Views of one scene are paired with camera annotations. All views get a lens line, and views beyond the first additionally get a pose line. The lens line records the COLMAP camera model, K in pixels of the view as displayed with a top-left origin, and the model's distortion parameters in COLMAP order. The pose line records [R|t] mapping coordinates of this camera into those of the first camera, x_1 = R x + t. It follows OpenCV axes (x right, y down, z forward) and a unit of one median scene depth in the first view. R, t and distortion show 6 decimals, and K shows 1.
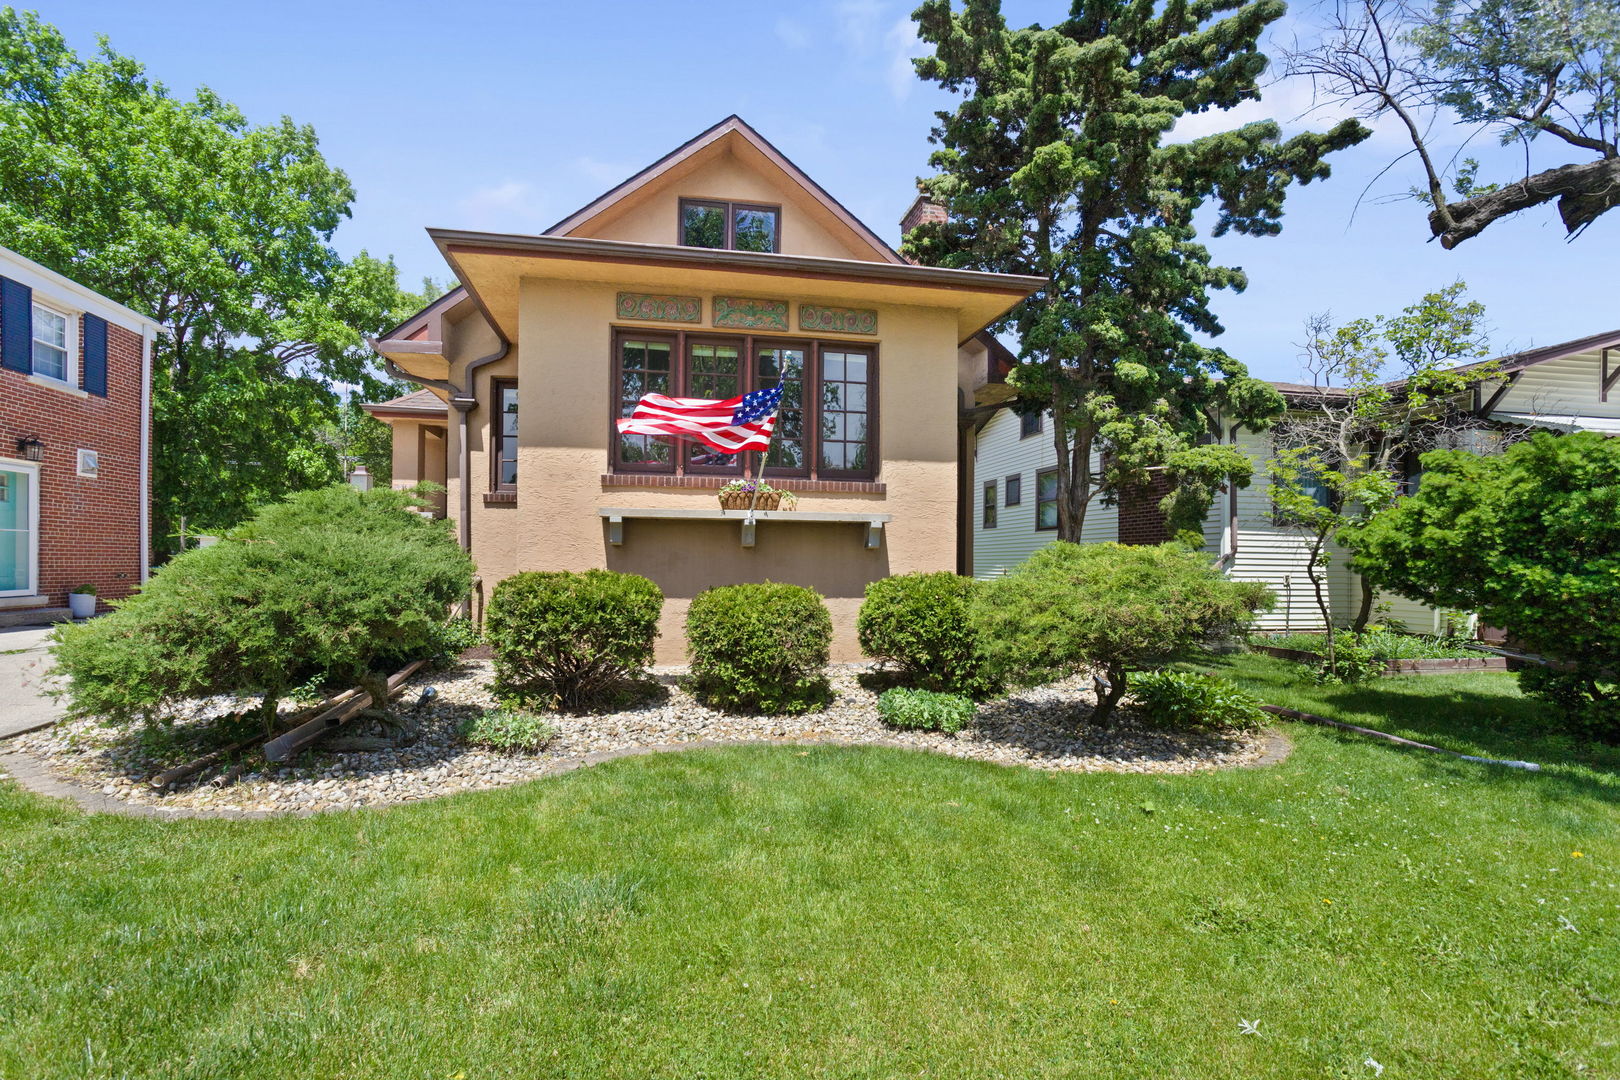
lens RADIAL K [[790.7, 0, 810.0], [0, 790.7, 540.0], [0, 0, 1]] dist [-0.003757, 0.000081]
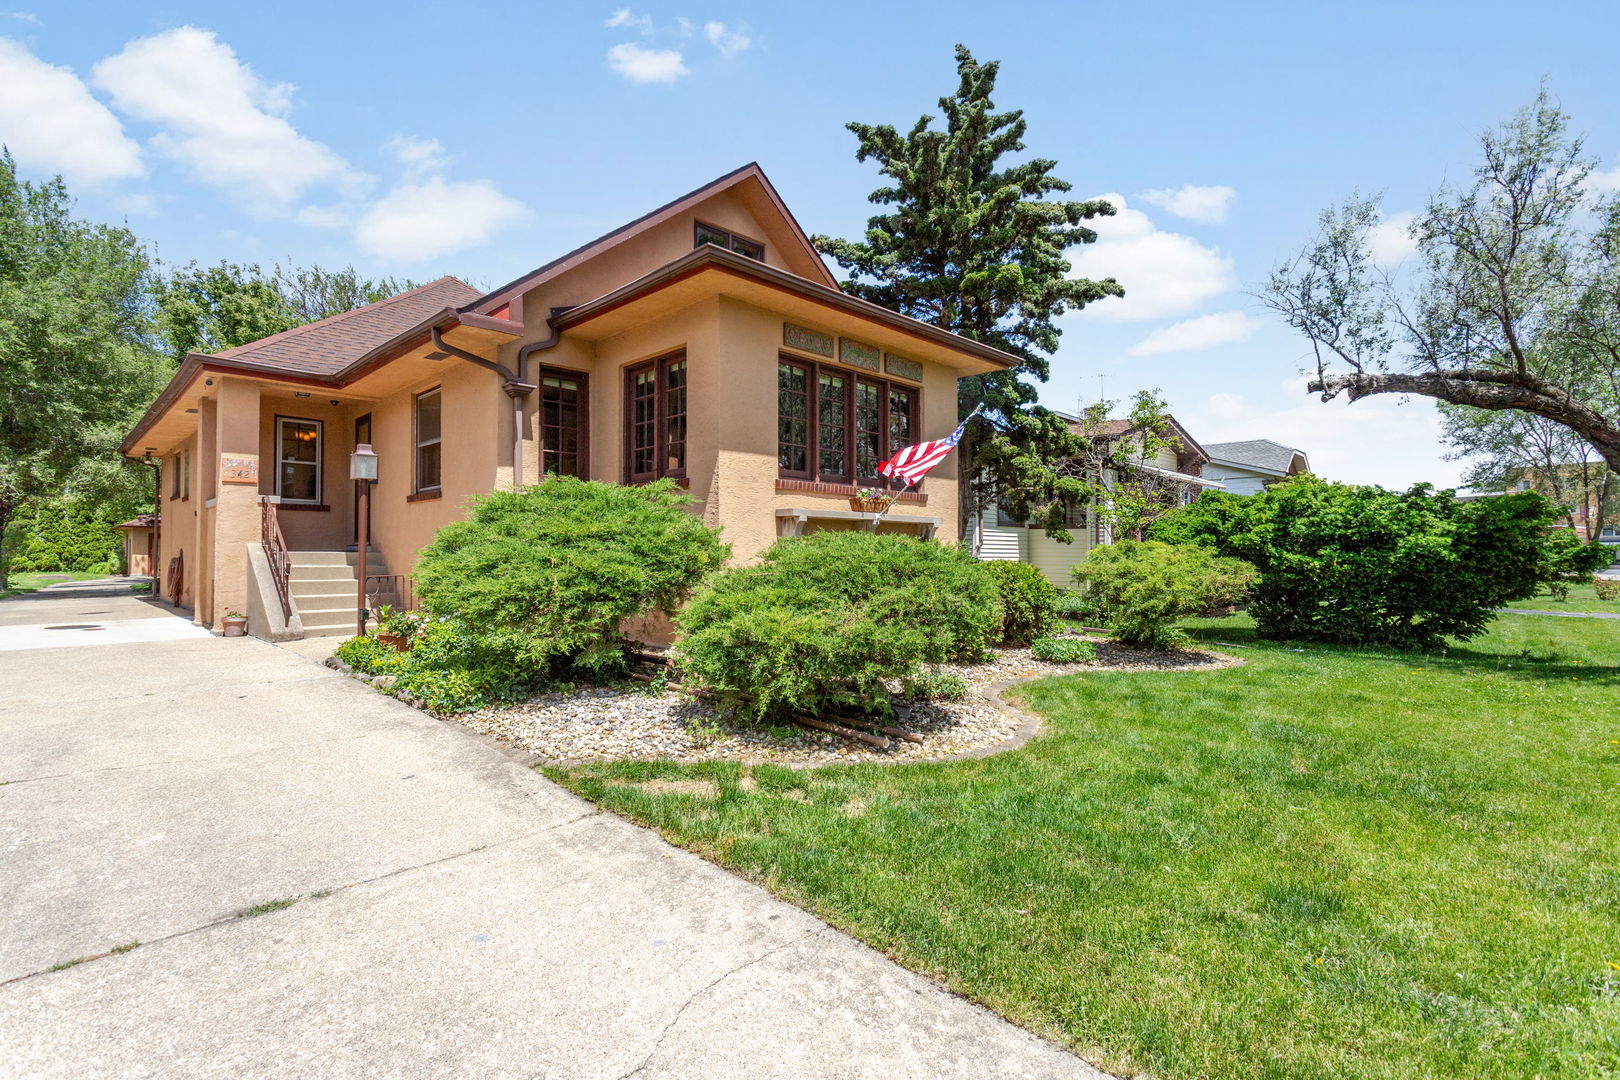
lens RADIAL K [[766.7, 0, 810.0], [0, 766.7, 540.0], [0, 0, 1]] dist [0.003708, 0.000793]
pose [[0.827360, 0.003365, 0.561661, -0.699401], [-0.011467, 0.999875, 0.010902, -0.004829], [-0.561554, -0.015461, 0.827295, 0.030944]]
